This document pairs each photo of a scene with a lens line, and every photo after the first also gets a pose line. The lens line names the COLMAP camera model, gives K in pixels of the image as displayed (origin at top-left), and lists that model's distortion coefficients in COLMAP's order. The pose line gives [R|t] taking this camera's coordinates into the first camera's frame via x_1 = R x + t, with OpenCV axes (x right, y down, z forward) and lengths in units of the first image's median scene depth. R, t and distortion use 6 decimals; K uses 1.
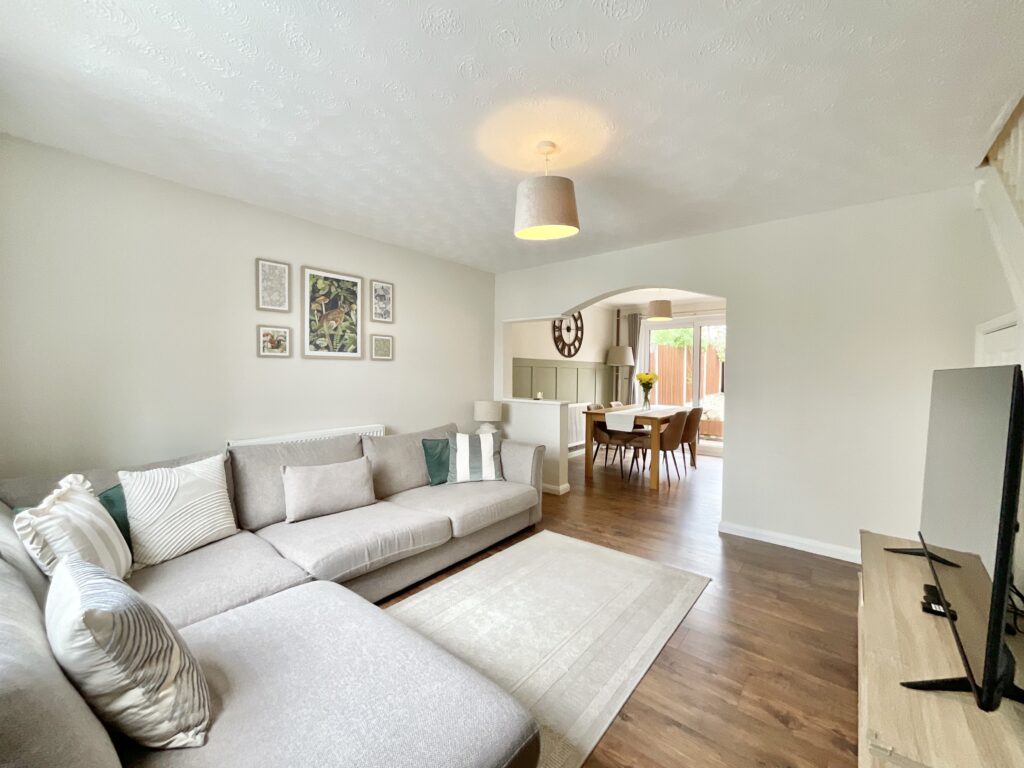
lens RADIAL K [[416.9, 0, 510.8], [0, 416.9, 382.2], [0, 0, 1]] dist [0.000425, -0.000009]
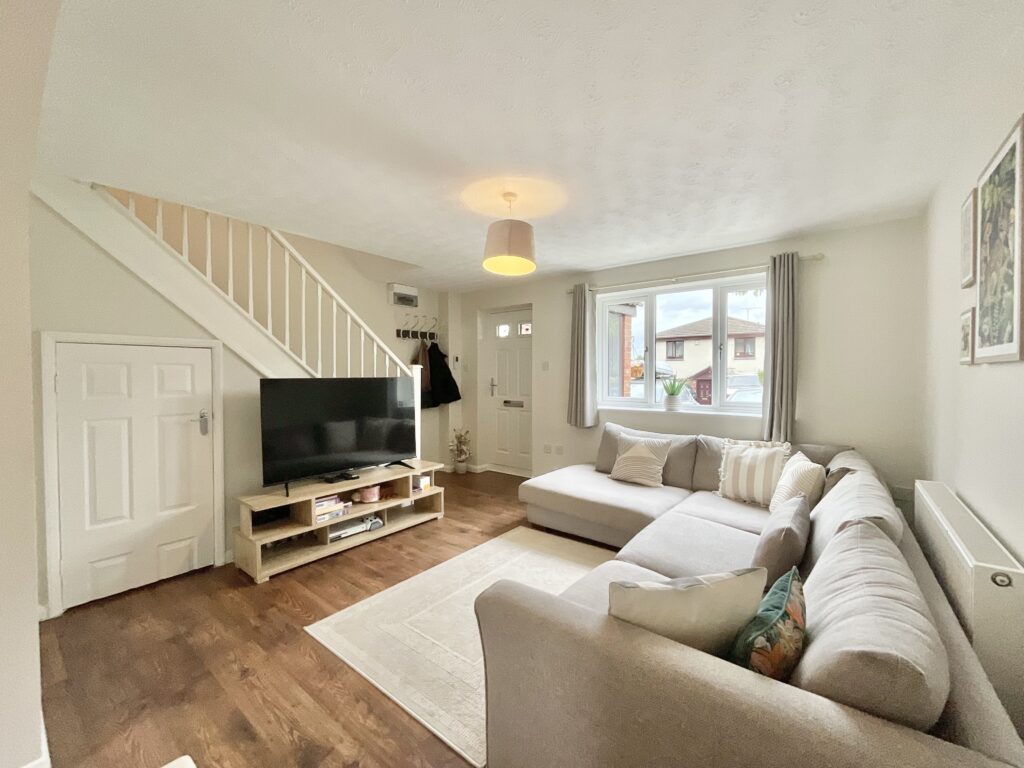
lens RADIAL K [[416.9, 0, 510.8], [0, 416.9, 382.2], [0, 0, 1]] dist [0.000425, -0.000009]
pose [[-0.999825, -0.005362, -0.017925, 0.102767], [-0.006111, 0.999099, 0.042007, -0.075176], [0.017684, 0.042109, -0.998957, 2.261069]]
